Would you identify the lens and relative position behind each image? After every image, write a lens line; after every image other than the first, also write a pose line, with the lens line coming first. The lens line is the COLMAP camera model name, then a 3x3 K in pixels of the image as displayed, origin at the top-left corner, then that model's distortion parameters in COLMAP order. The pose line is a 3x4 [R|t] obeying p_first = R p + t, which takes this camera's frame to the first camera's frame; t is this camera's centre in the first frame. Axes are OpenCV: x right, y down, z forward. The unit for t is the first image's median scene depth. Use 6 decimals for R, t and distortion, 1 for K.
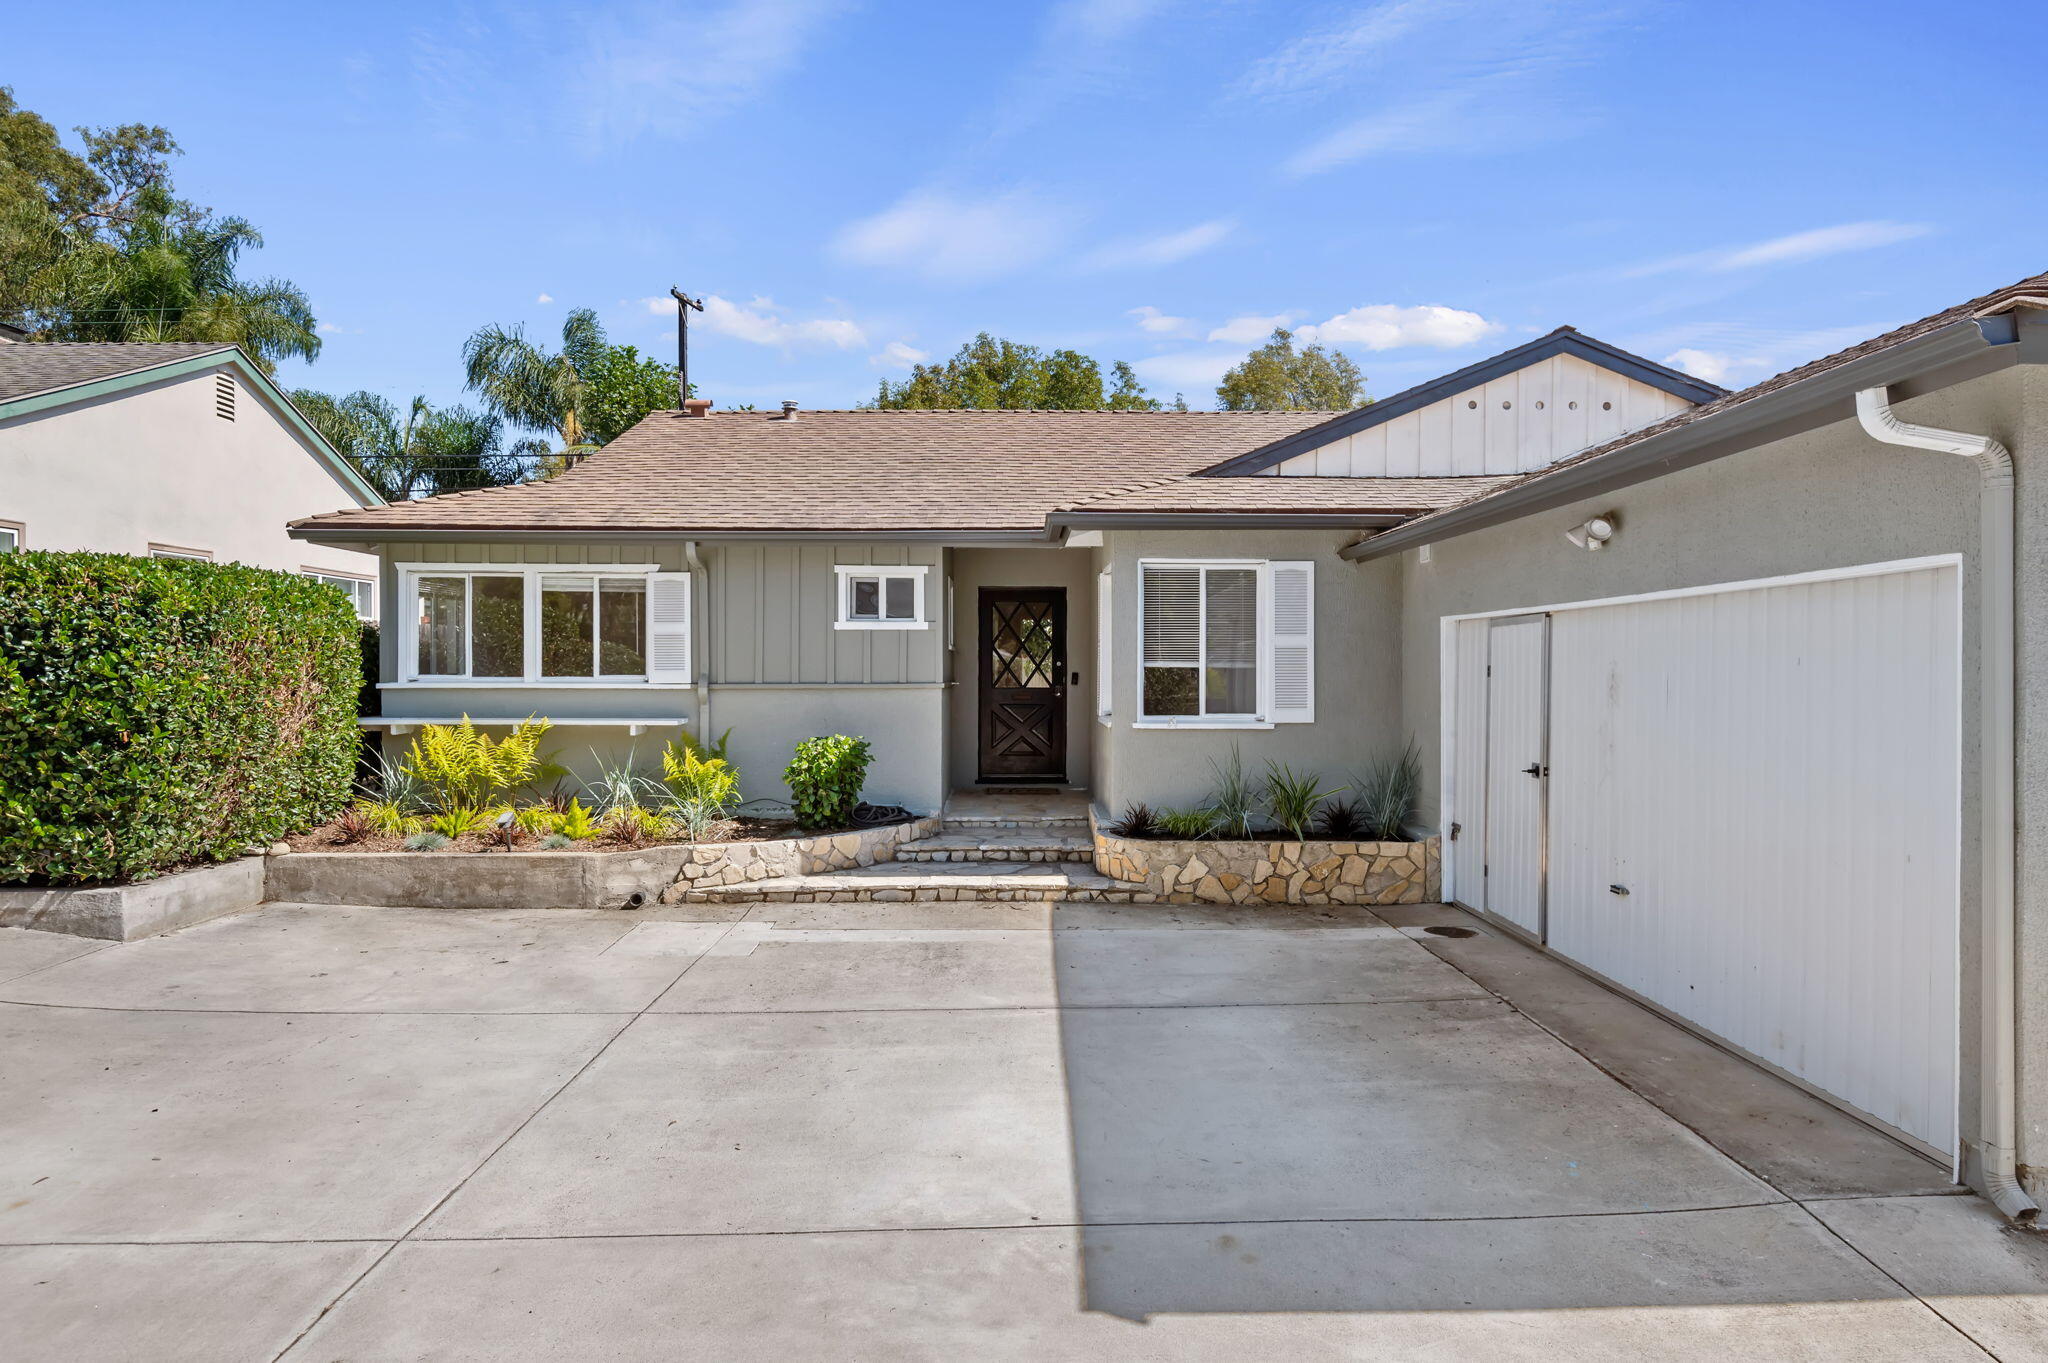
lens RADIAL K [[1163.6, 0, 1032.8], [0, 1163.6, 679.0], [0, 0, 1]] dist [0.017609, -0.014919]
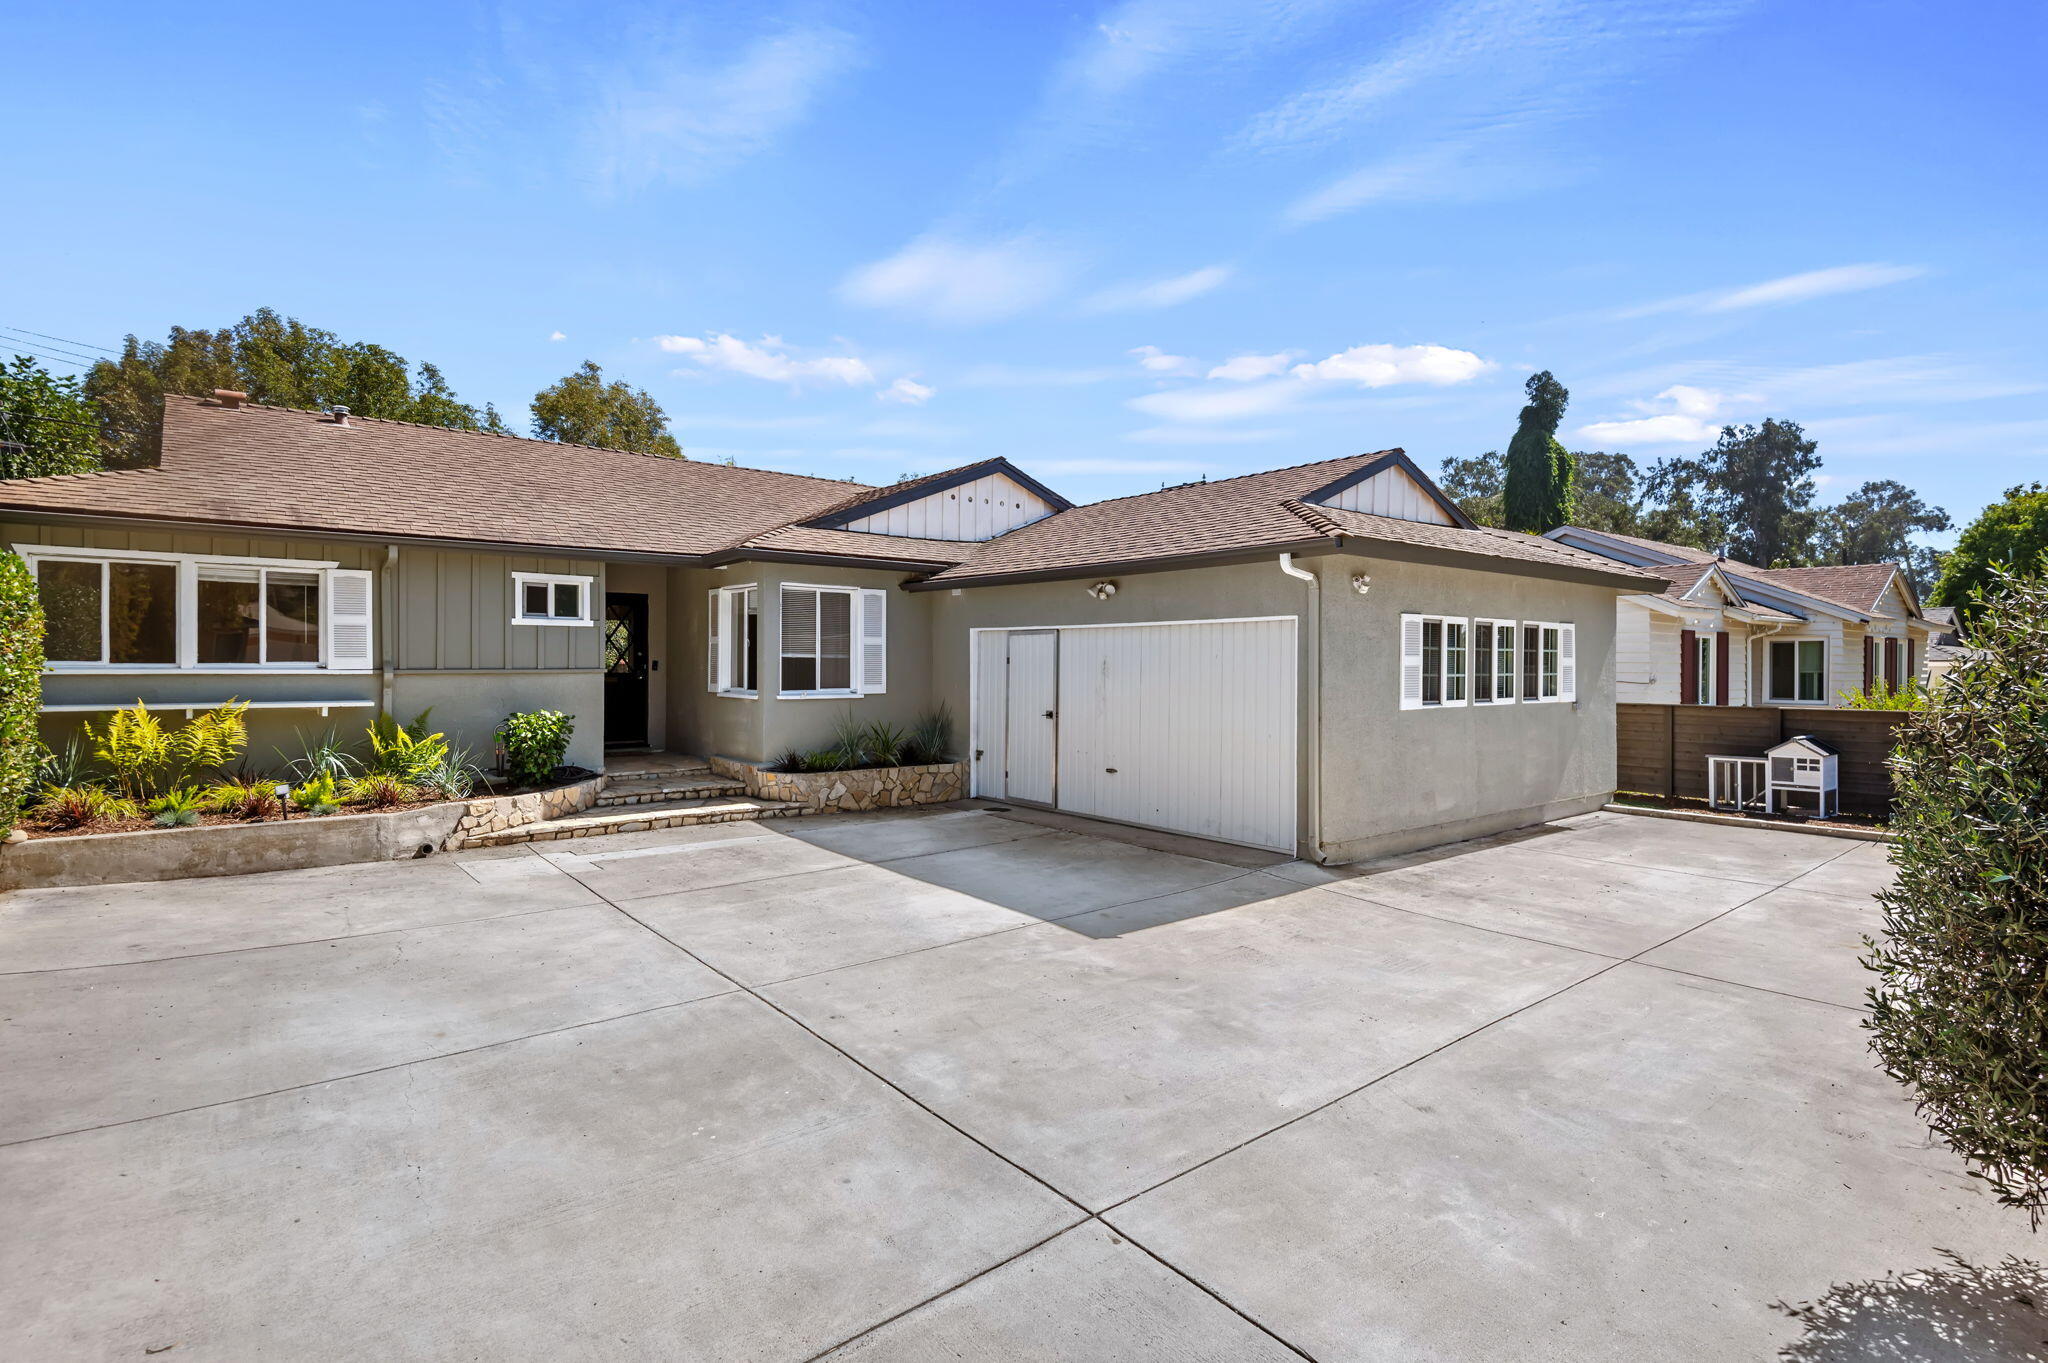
lens RADIAL K [[966.1, 0, 1010.6], [0, 966.1, 674.5], [0, 0, 1]] dist [0.013407, -0.001257]
pose [[0.800113, -0.005024, 0.599828, -0.399689], [0.000815, 0.999973, 0.007288, 0.002787], [-0.599849, -0.005343, 0.800096, -0.136441]]
